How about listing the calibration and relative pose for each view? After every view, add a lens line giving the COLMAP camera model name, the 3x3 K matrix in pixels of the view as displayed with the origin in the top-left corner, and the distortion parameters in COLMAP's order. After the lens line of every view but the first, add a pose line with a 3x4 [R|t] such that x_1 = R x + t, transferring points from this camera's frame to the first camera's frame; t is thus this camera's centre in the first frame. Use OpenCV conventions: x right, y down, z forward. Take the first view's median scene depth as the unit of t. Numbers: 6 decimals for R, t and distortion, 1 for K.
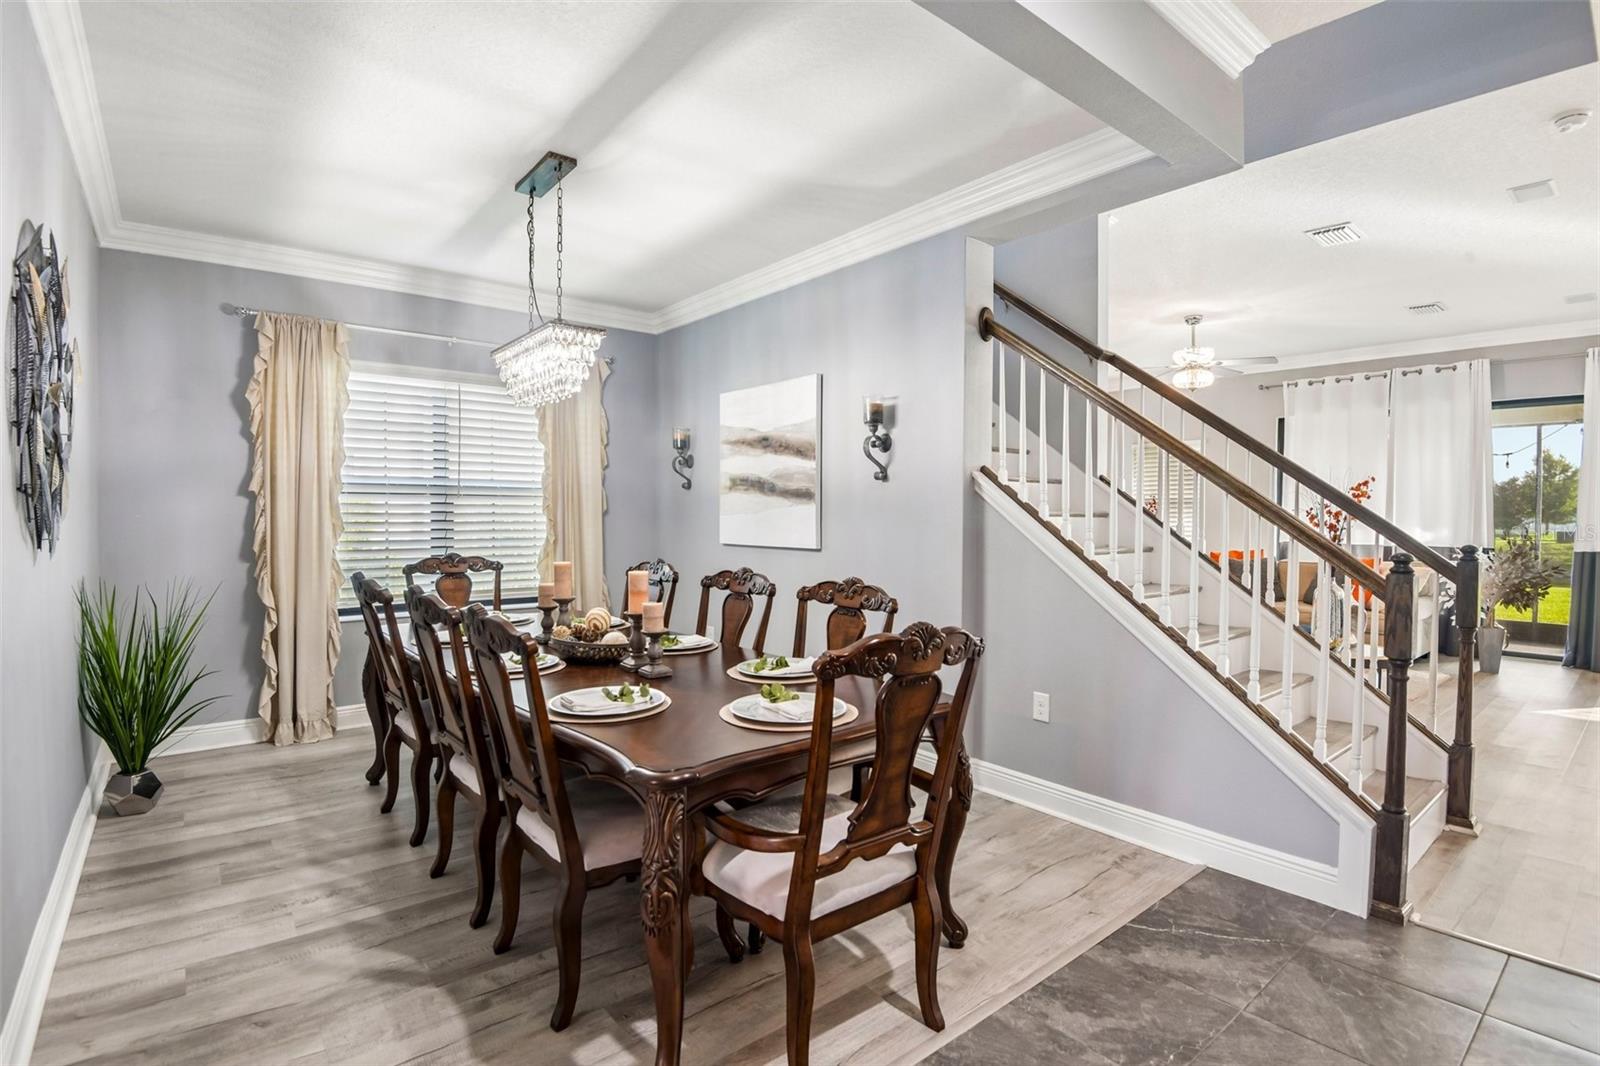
lens RADIAL K [[760.6, 0, 780.0], [0, 760.6, 528.0], [0, 0, 1]] dist [-0.024814, -0.008823]
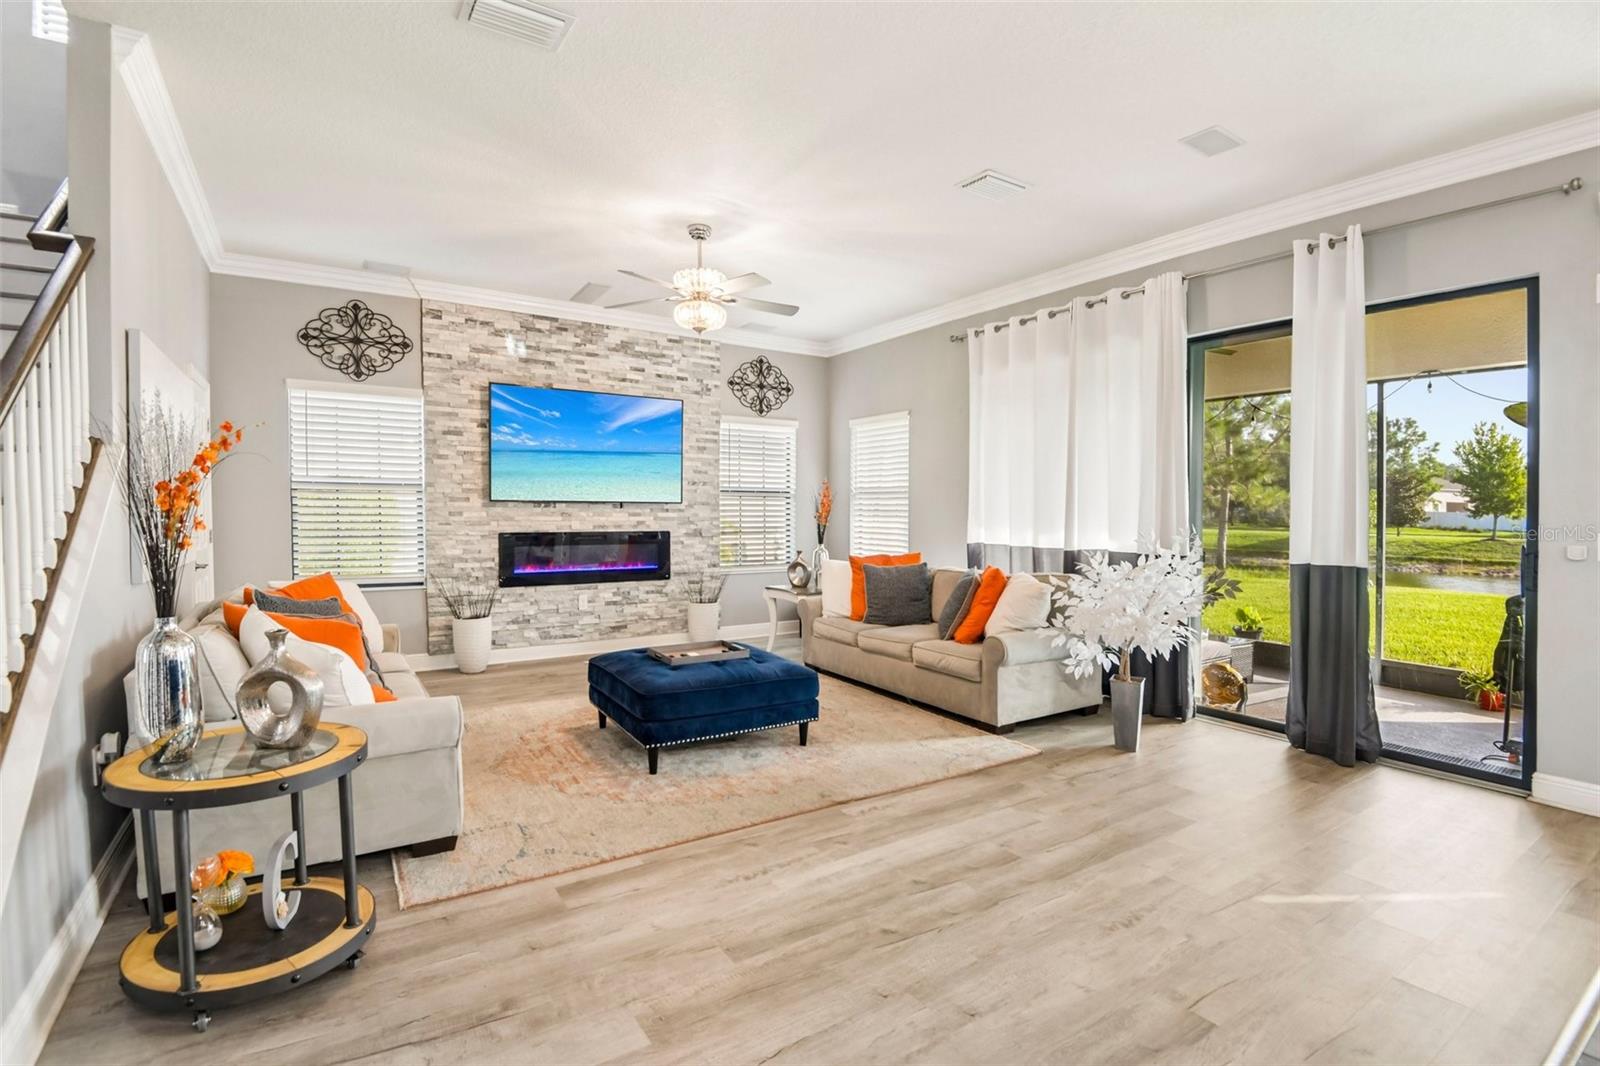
lens RADIAL K [[742.9, 0, 804.5], [0, 742.9, 530.8], [0, 0, 1]] dist [-0.017558, -0.016173]
pose [[0.996321, 0.003301, -0.085641, 0.916995], [-0.002446, 0.999946, 0.010087, 0.001251], [0.085670, -0.009841, 0.996275, 0.395747]]
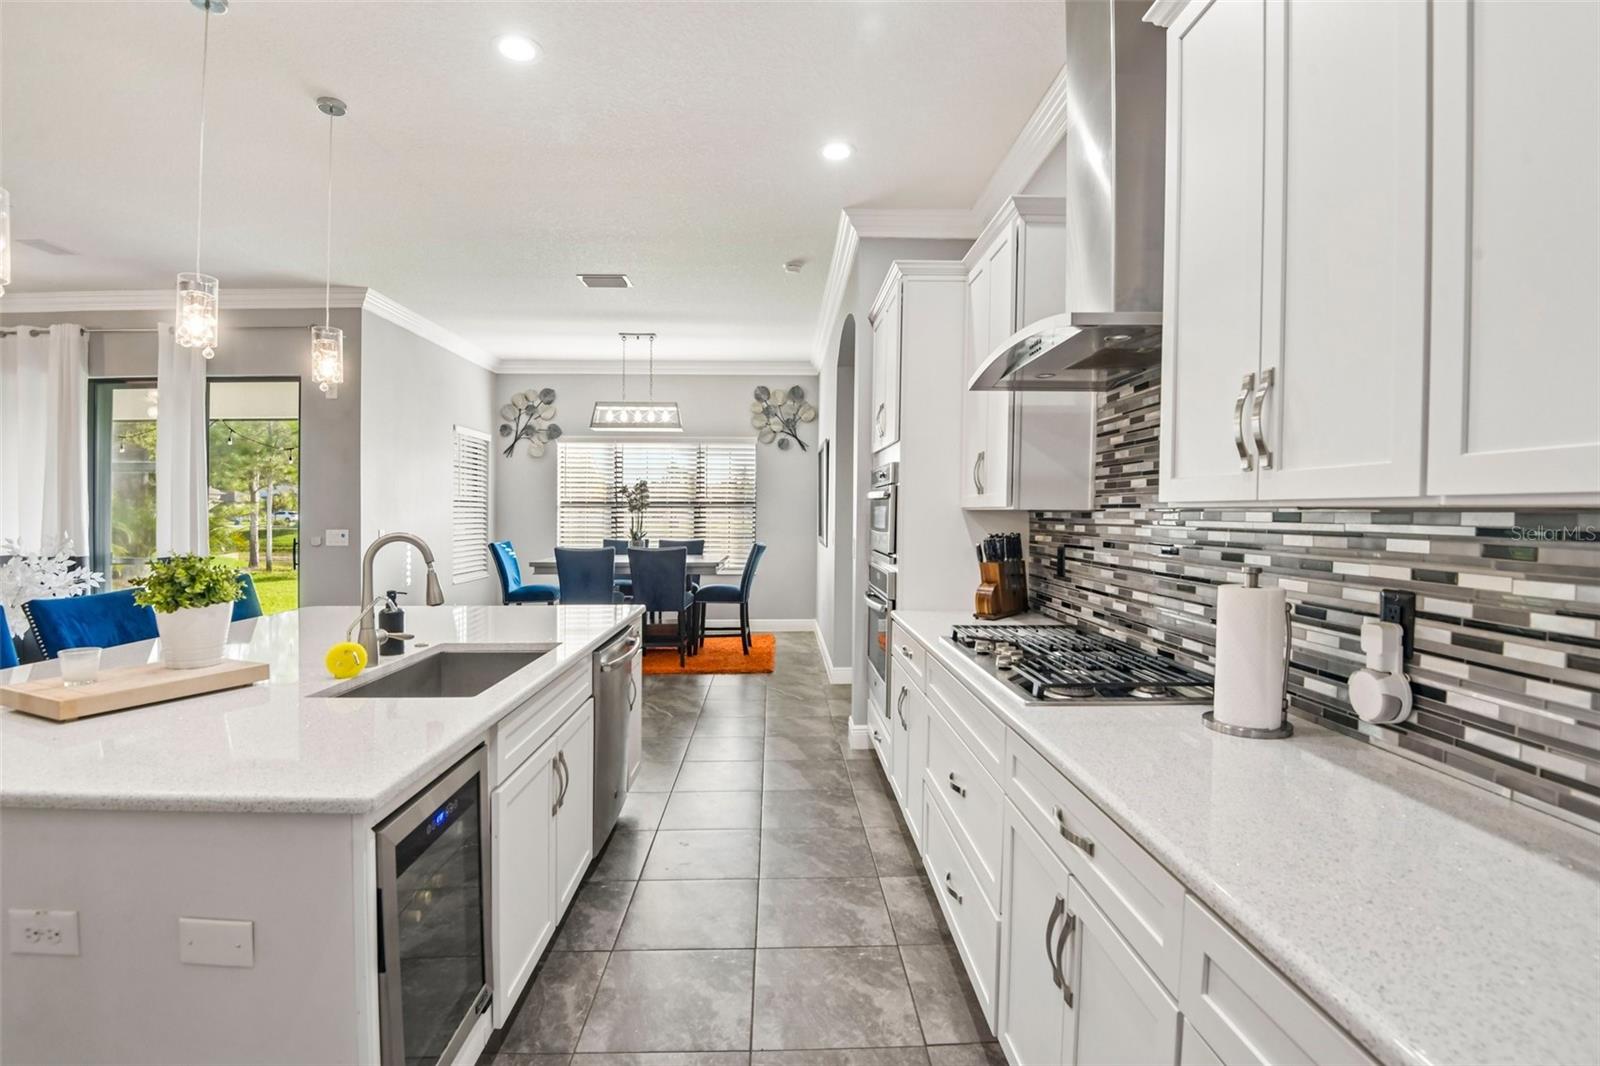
lens RADIAL K [[742.9, 0, 792.9], [0, 742.9, 530.0], [0, 0, 1]] dist [-0.017558, -0.016173]
pose [[0.602706, -0.027447, 0.797491, 1.079416], [0.018564, 0.999620, 0.020374, -0.000699], [-0.797747, 0.002525, 0.602987, -0.175195]]
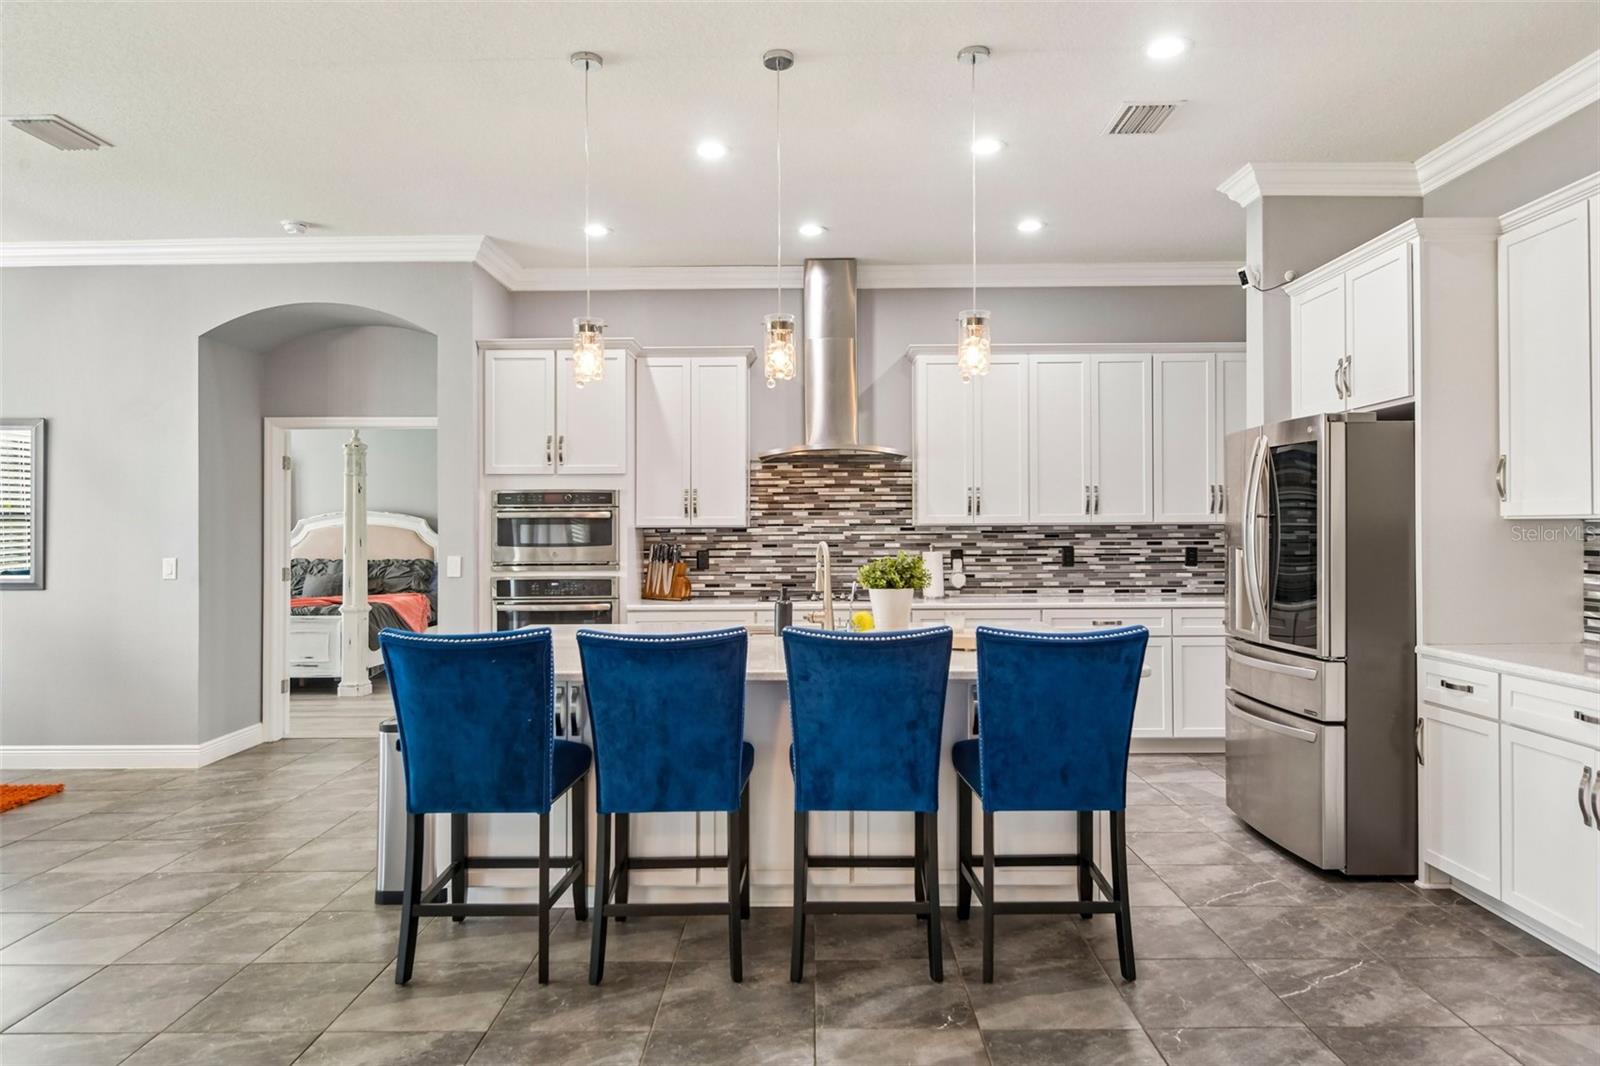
lens RADIAL K [[1018.0, 0, 801.3], [0, 1018.0, 529.2], [0, 0, 1]] dist [0.017176, -0.028846]
pose [[-0.780845, -0.003876, 0.624713, 0.766824], [0.011172, 0.999734, 0.020167, -0.023355], [-0.624625, 0.022726, -0.780594, 0.960961]]
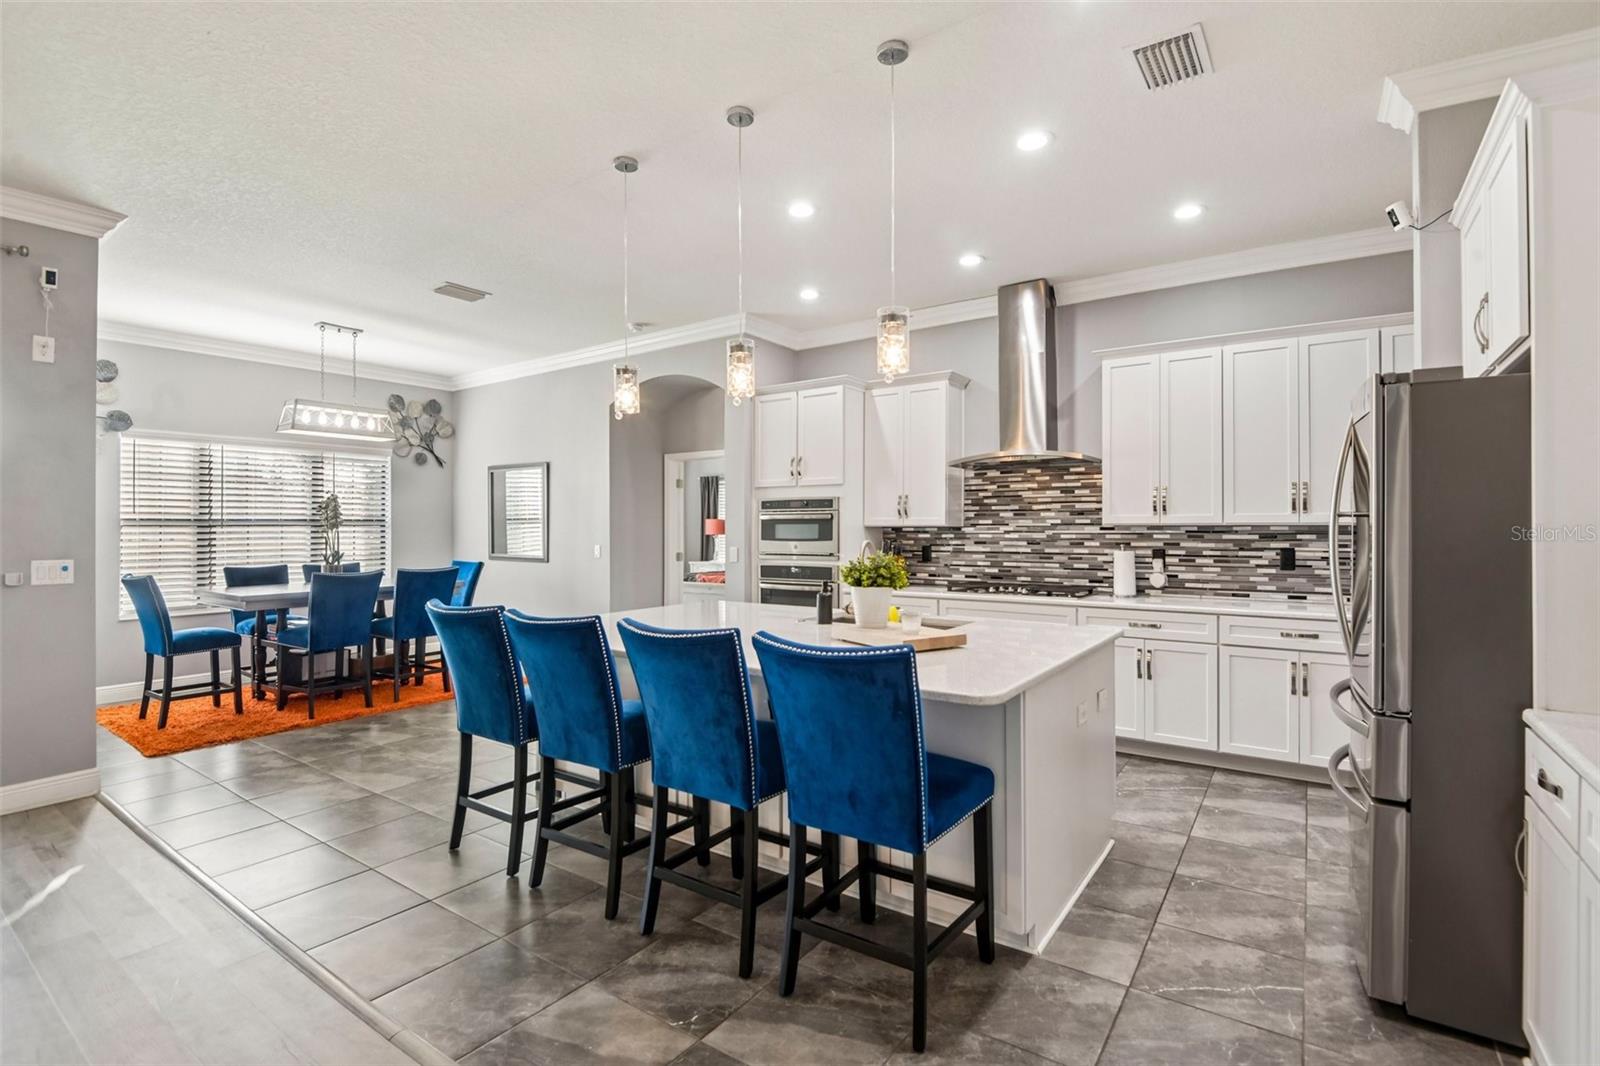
lens RADIAL K [[742.9, 0, 801.7], [0, 742.9, 526.7], [0, 0, 1]] dist [-0.017558, -0.016173]
pose [[-0.290116, -0.006438, 0.956970, 0.646873], [0.019296, 0.999735, 0.012575, -0.018664], [-0.956797, 0.022114, -0.289915, 0.530291]]
